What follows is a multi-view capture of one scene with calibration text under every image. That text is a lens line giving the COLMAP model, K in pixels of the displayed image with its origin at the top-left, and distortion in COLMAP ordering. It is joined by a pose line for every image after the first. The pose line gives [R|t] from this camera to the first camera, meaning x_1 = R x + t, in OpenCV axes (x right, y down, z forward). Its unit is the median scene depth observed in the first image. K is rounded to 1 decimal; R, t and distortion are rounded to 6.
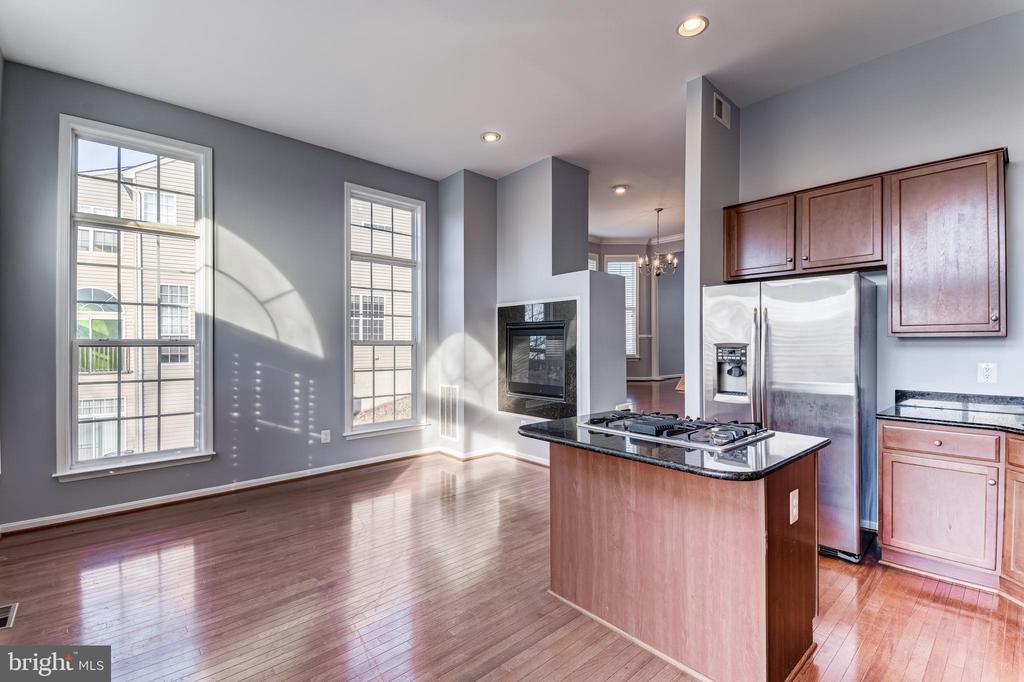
lens RADIAL K [[459.7, 0, 515.3], [0, 459.7, 343.7], [0, 0, 1]] dist [0.062329, -0.040798]
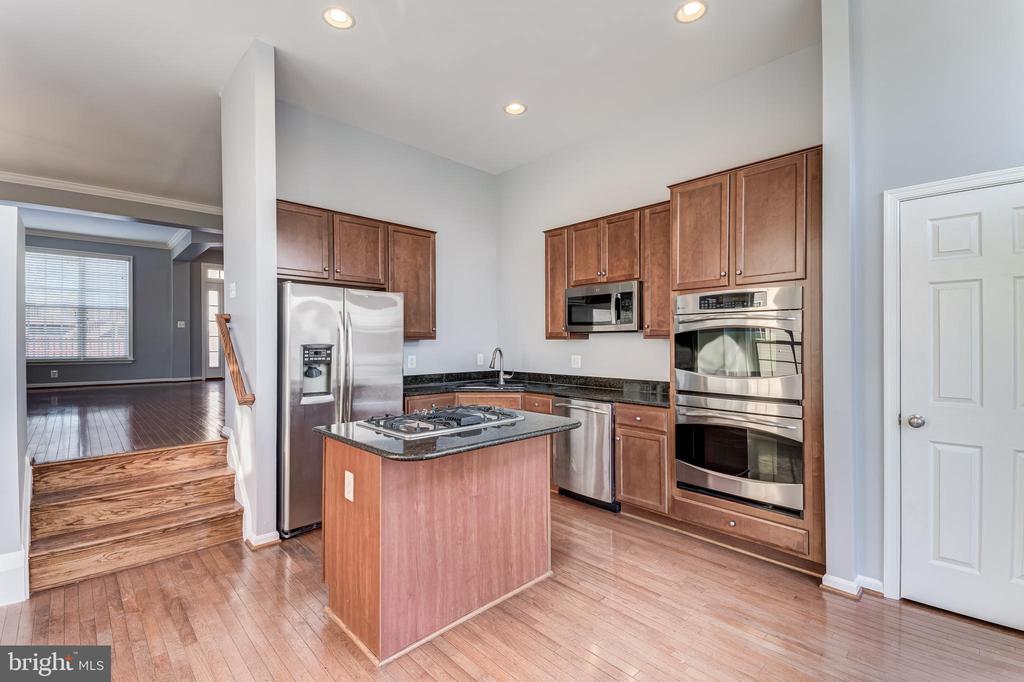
lens RADIAL K [[459.7, 0, 515.3], [0, 459.7, 343.7], [0, 0, 1]] dist [0.062329, -0.040798]
pose [[-0.028424, 0.001508, 0.999595, -0.599107], [0.003868, 0.999992, -0.001399, 0.001107], [-0.999588, 0.003827, -0.028430, 0.662086]]
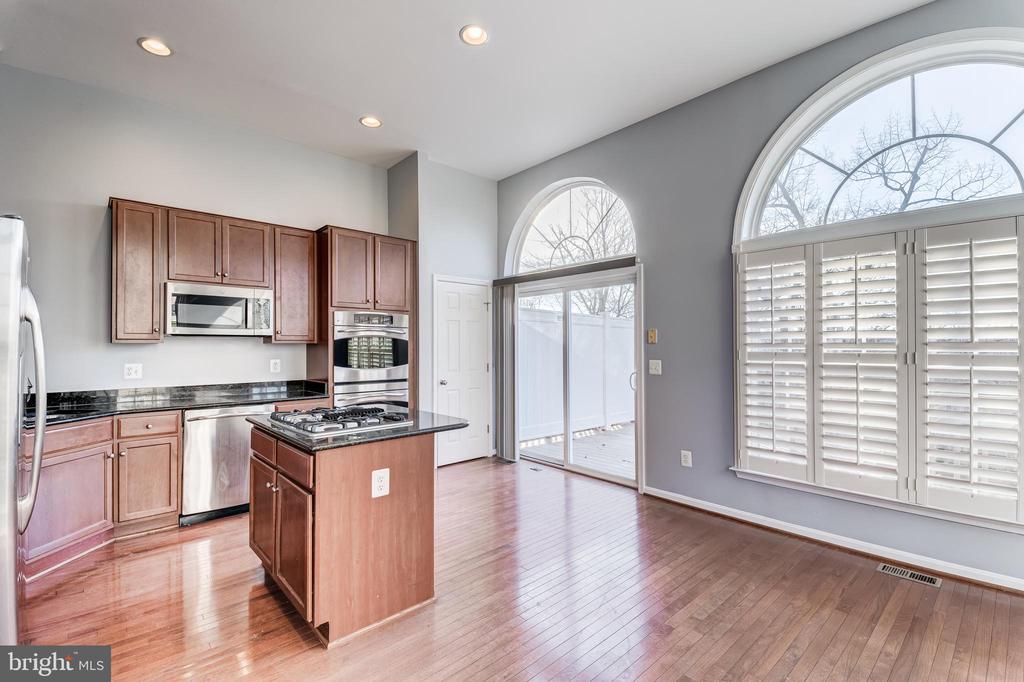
lens RADIAL K [[459.7, 0, 515.3], [0, 459.7, 343.7], [0, 0, 1]] dist [0.062329, -0.040798]
pose [[-0.999432, 0.010225, -0.032123, -0.044567], [0.010464, 0.999919, -0.007262, 0.006505], [0.032047, -0.007594, -0.999458, 1.681755]]
